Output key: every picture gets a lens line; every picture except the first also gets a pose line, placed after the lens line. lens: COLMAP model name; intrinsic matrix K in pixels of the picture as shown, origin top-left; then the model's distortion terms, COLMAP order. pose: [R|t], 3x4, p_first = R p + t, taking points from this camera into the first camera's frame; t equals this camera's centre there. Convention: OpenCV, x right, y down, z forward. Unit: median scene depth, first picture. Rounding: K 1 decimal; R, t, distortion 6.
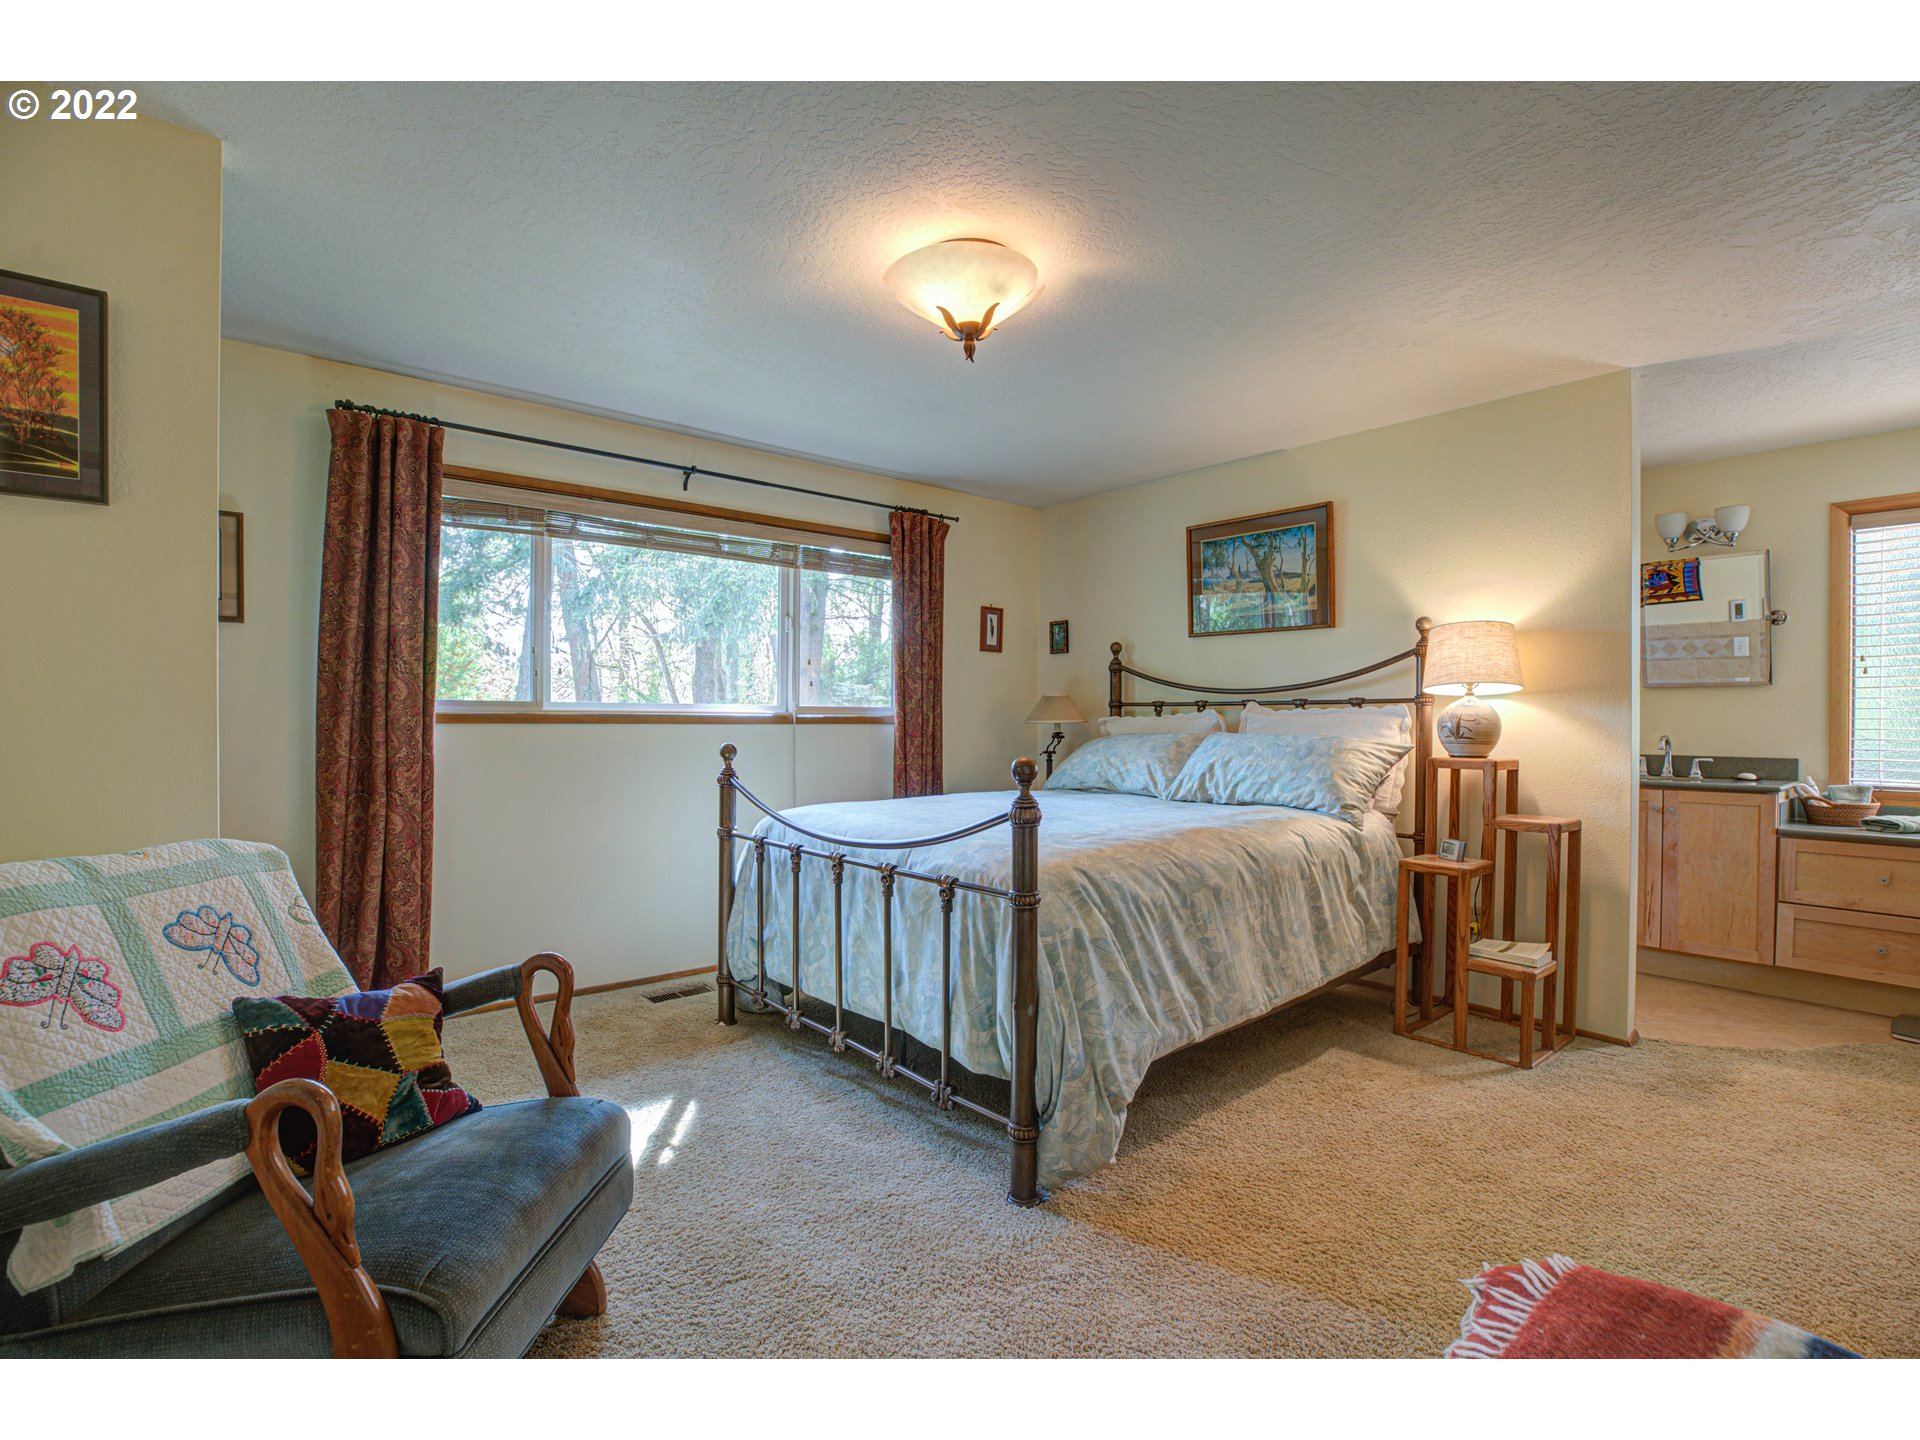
lens RADIAL K [[875.6, 0, 959.5], [0, 875.6, 713.4], [0, 0, 1]] dist [-0.031452, 0.000506]
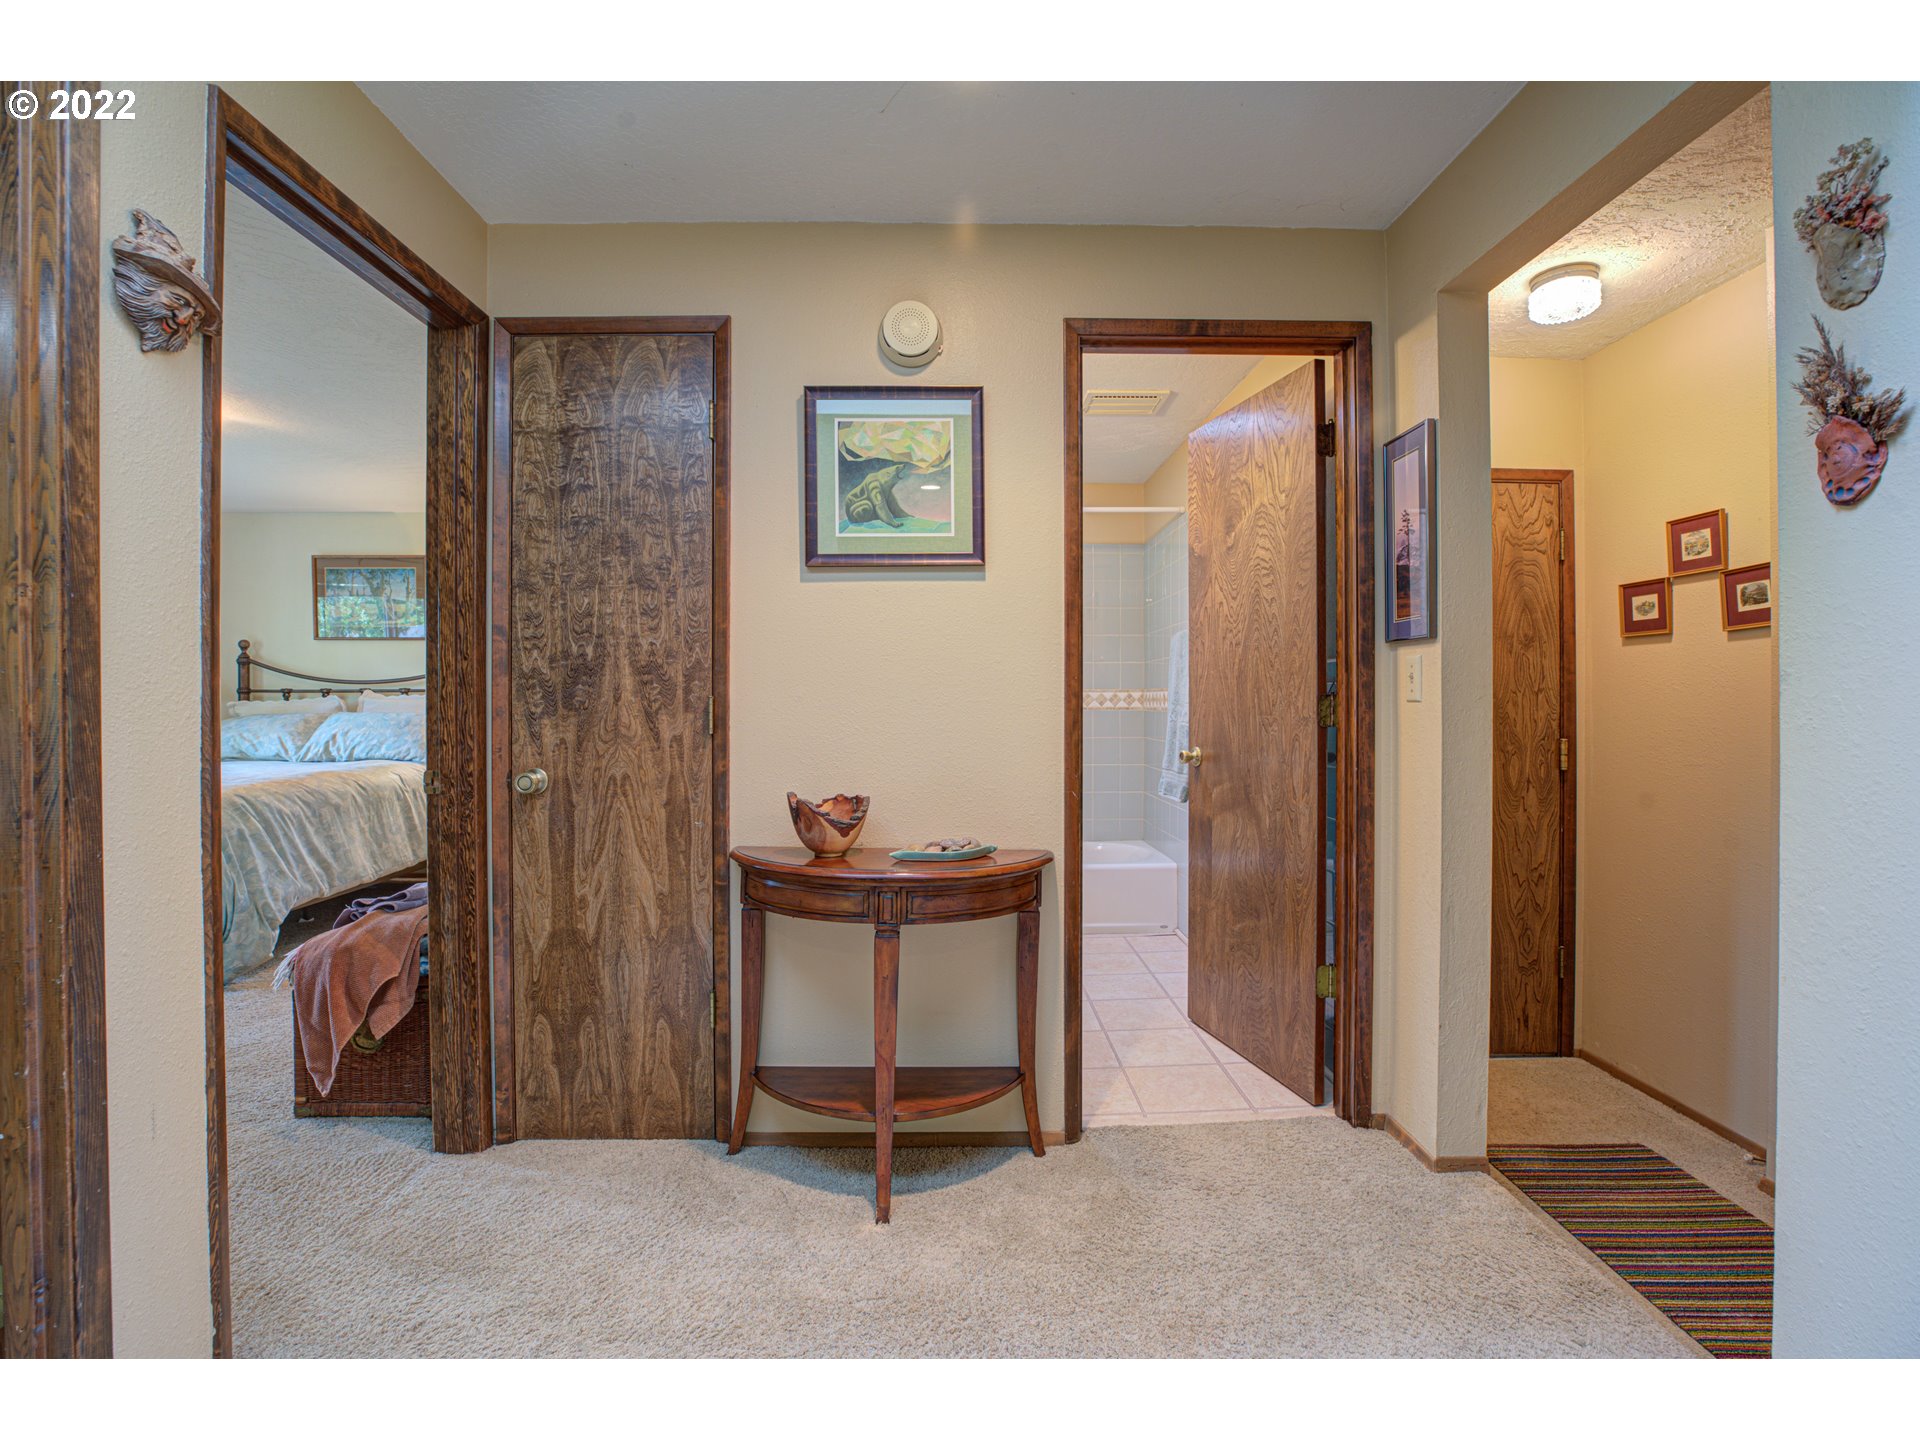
lens RADIAL K [[875.6, 0, 959.5], [0, 875.6, 713.4], [0, 0, 1]] dist [-0.031452, 0.000506]
pose [[0.620216, -0.014971, 0.784288, -0.245828], [-0.001316, 0.999797, 0.020126, -0.007476], [-0.784430, -0.013514, 0.620070, -0.917839]]
